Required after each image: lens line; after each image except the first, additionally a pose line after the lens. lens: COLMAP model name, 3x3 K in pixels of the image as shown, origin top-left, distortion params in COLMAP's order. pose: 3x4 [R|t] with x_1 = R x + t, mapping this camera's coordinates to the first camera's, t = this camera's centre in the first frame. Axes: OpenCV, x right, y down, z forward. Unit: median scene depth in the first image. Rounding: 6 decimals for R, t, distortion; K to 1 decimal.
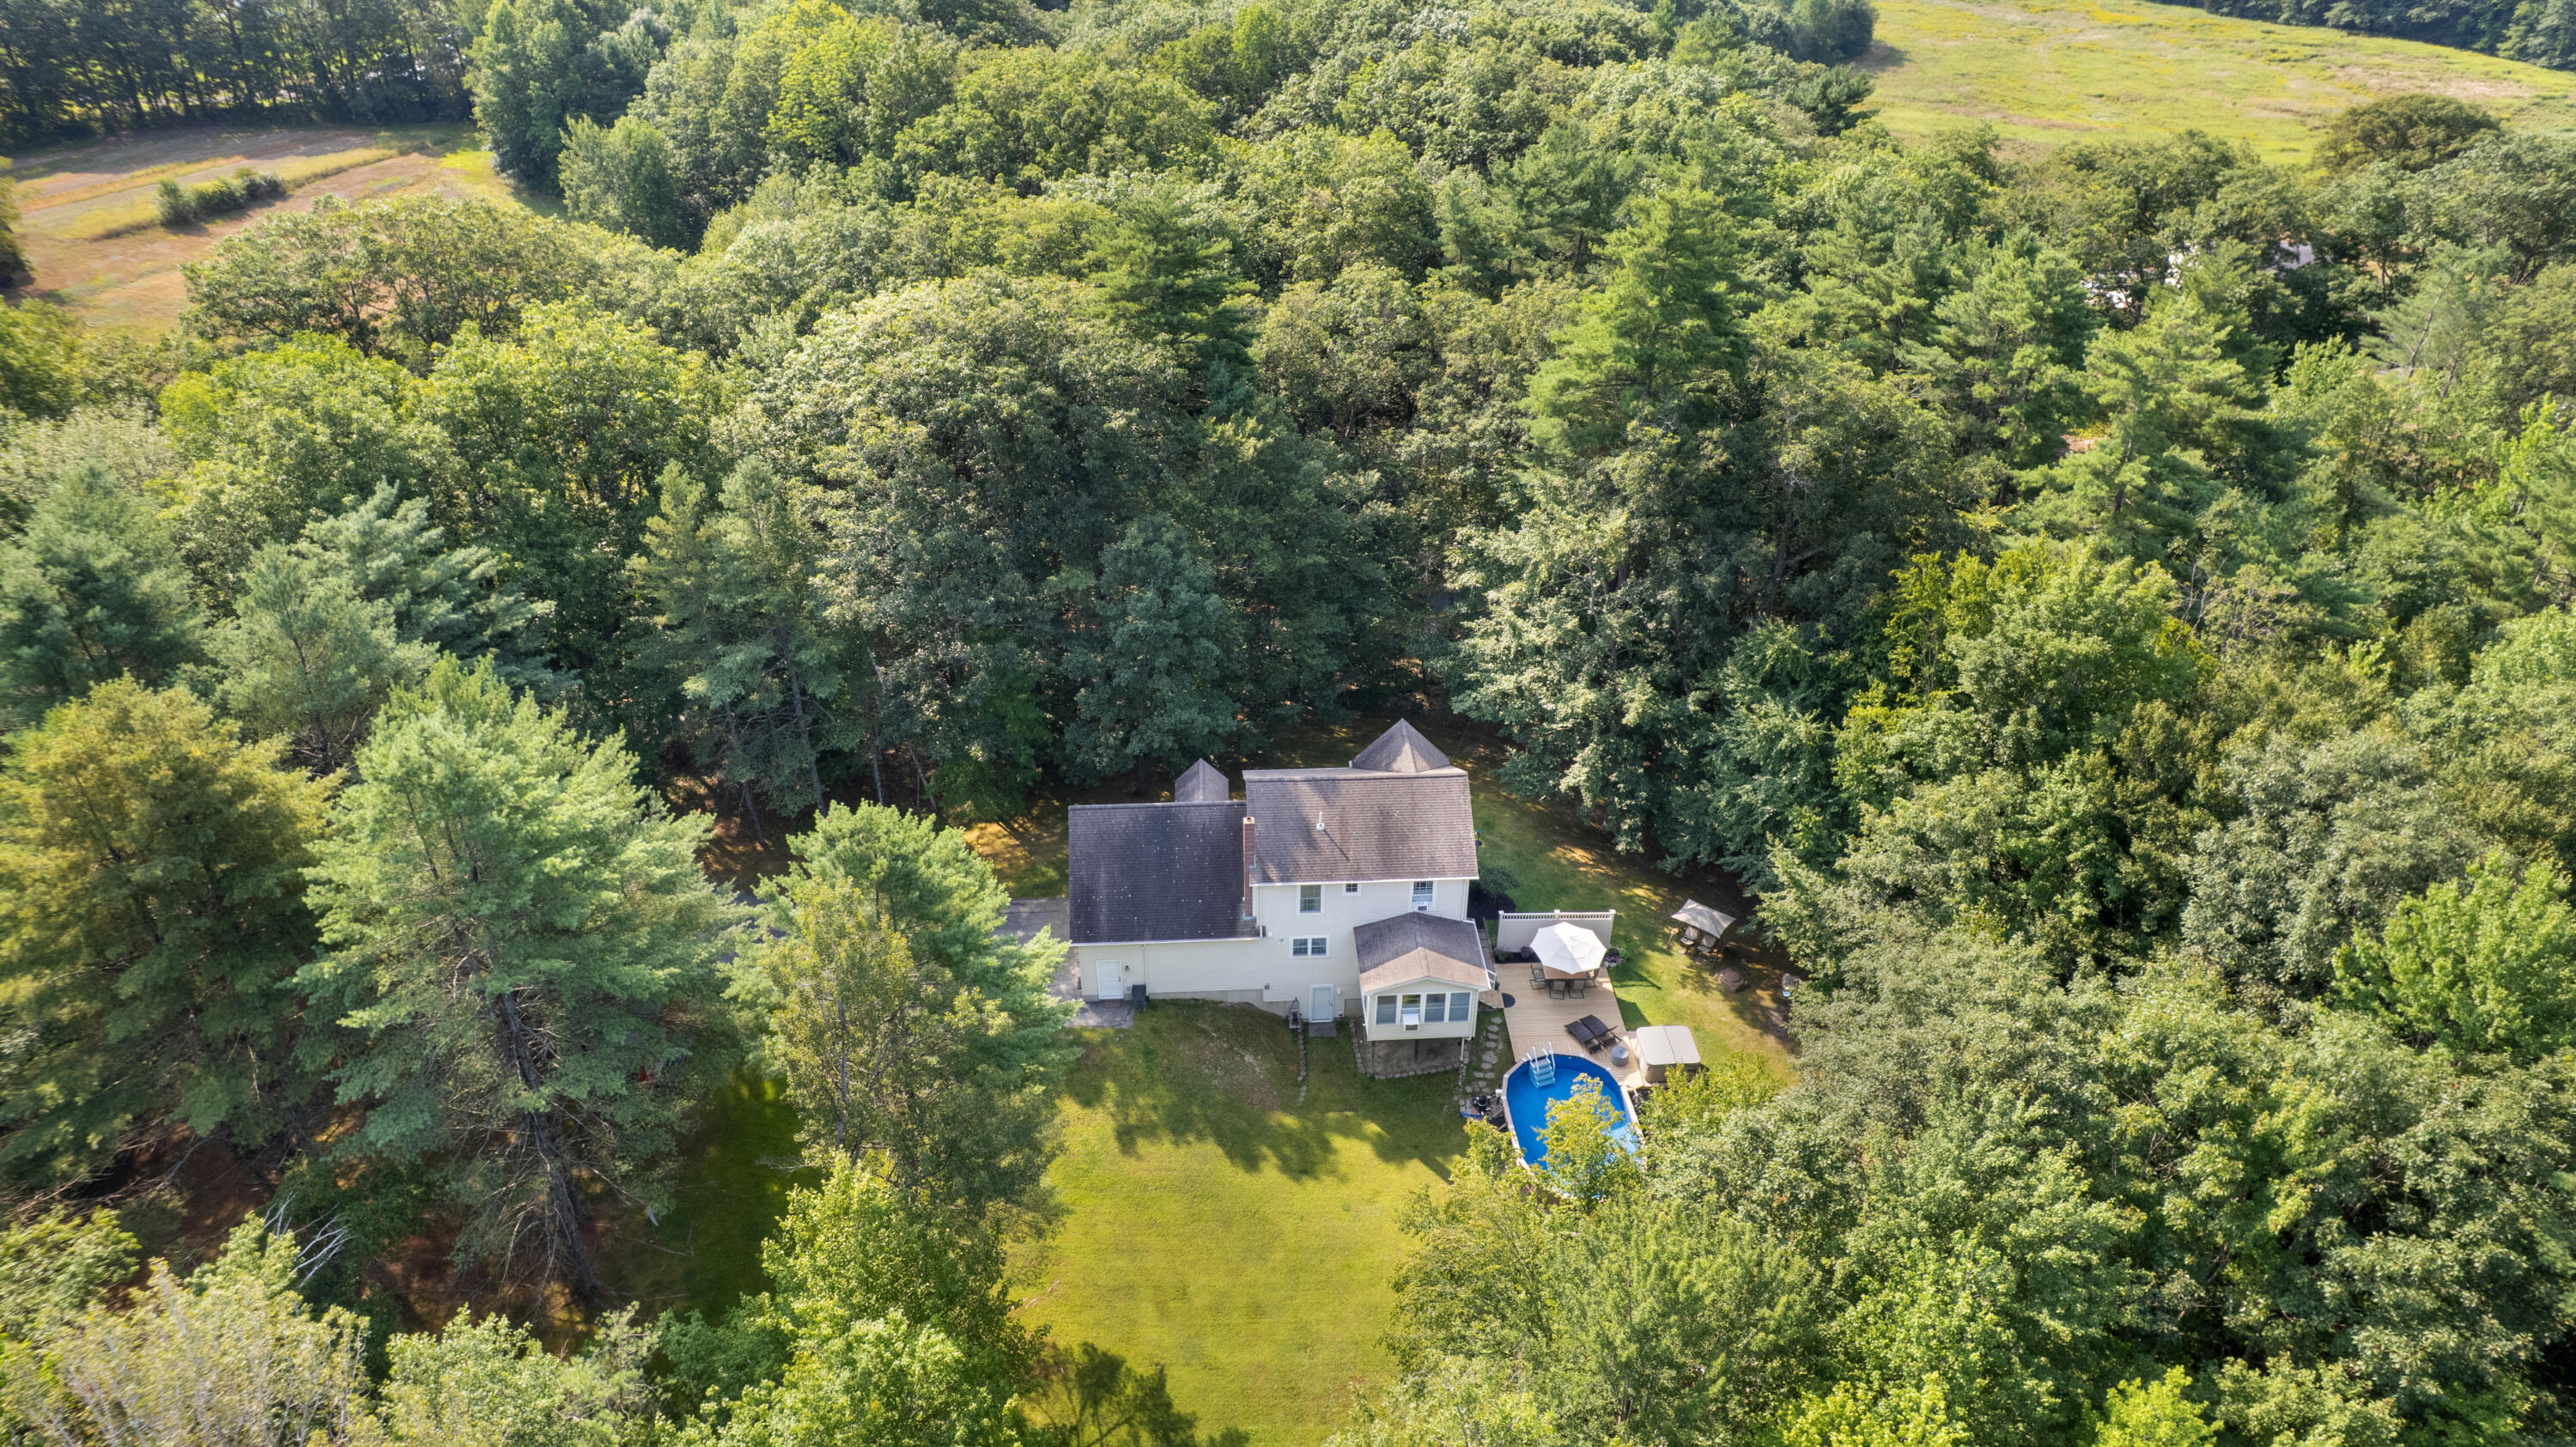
lens RADIAL K [[1684.5, 0, 1288.0], [0, 1684.5, 723.5], [0, 0, 1]] dist [-0.028584, 0.000961]
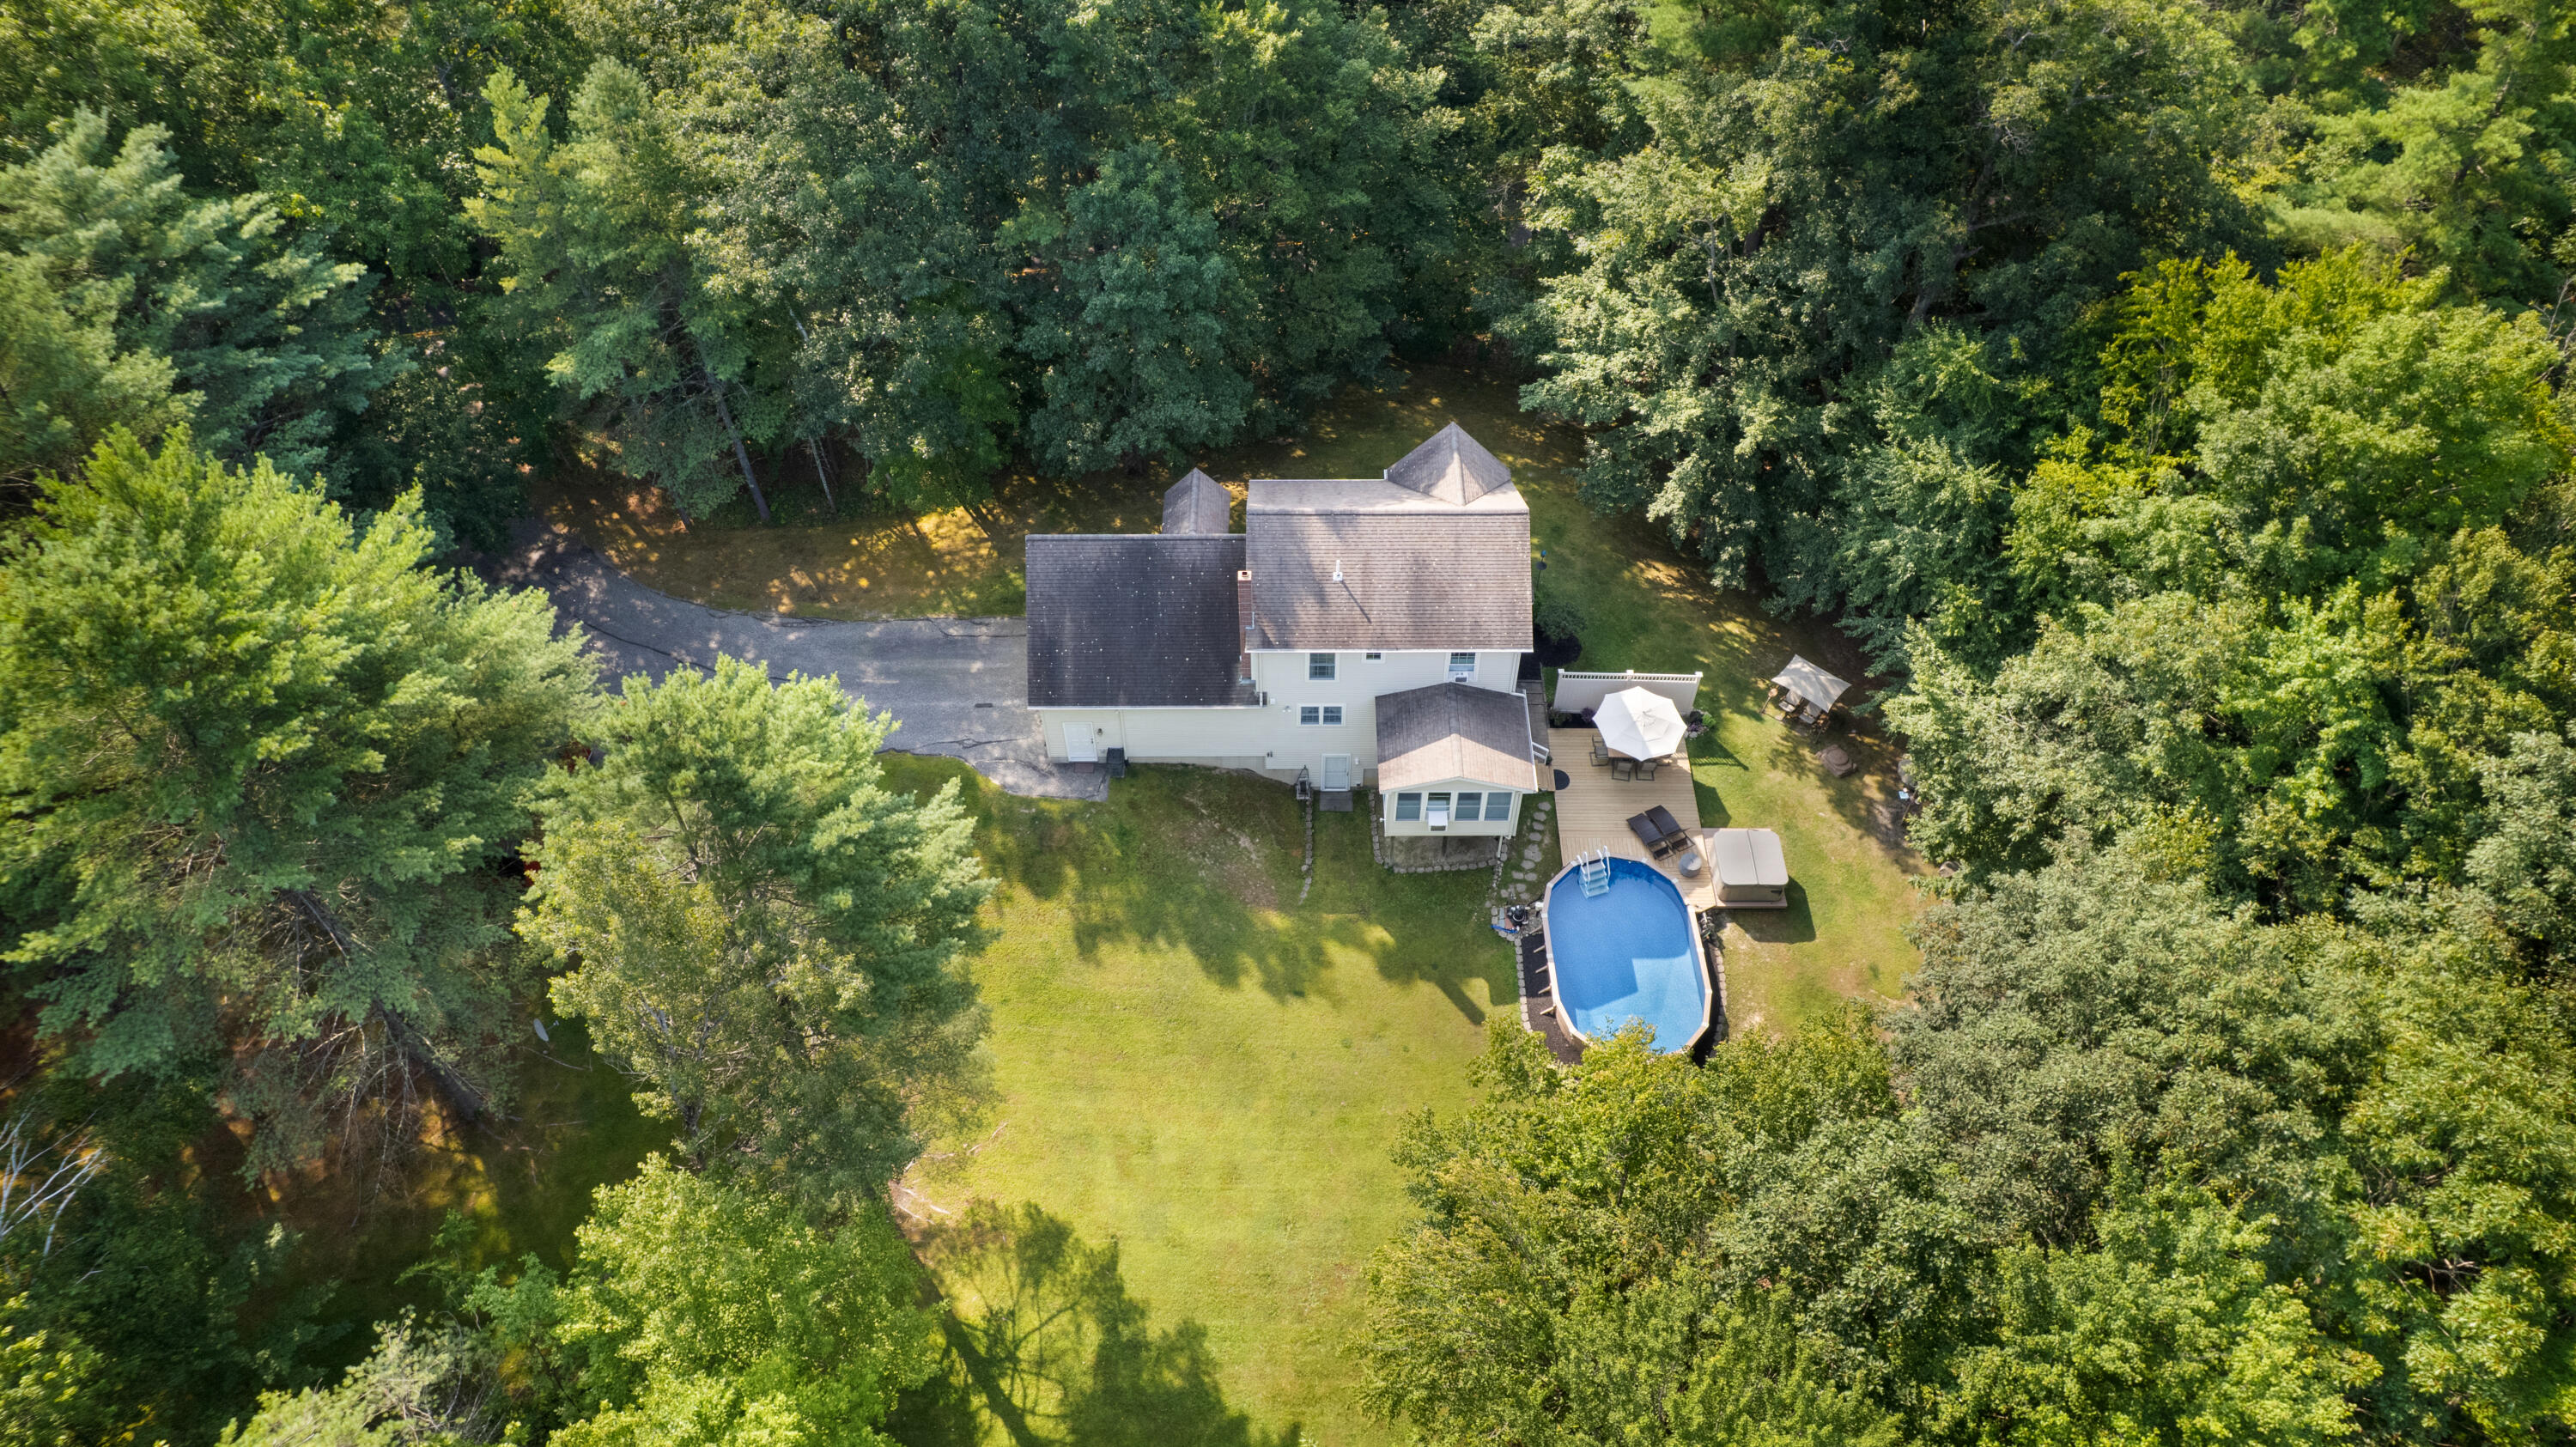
lens RADIAL K [[1678.1, 0, 1288.0], [0, 1678.1, 723.5], [0, 0, 1]] dist [-0.072292, 0.080937]
pose [[0.998119, 0.039650, -0.046769, 0.035494], [-0.023435, 0.951558, 0.306575, -0.113970], [0.056659, -0.304902, 0.950697, 0.226718]]
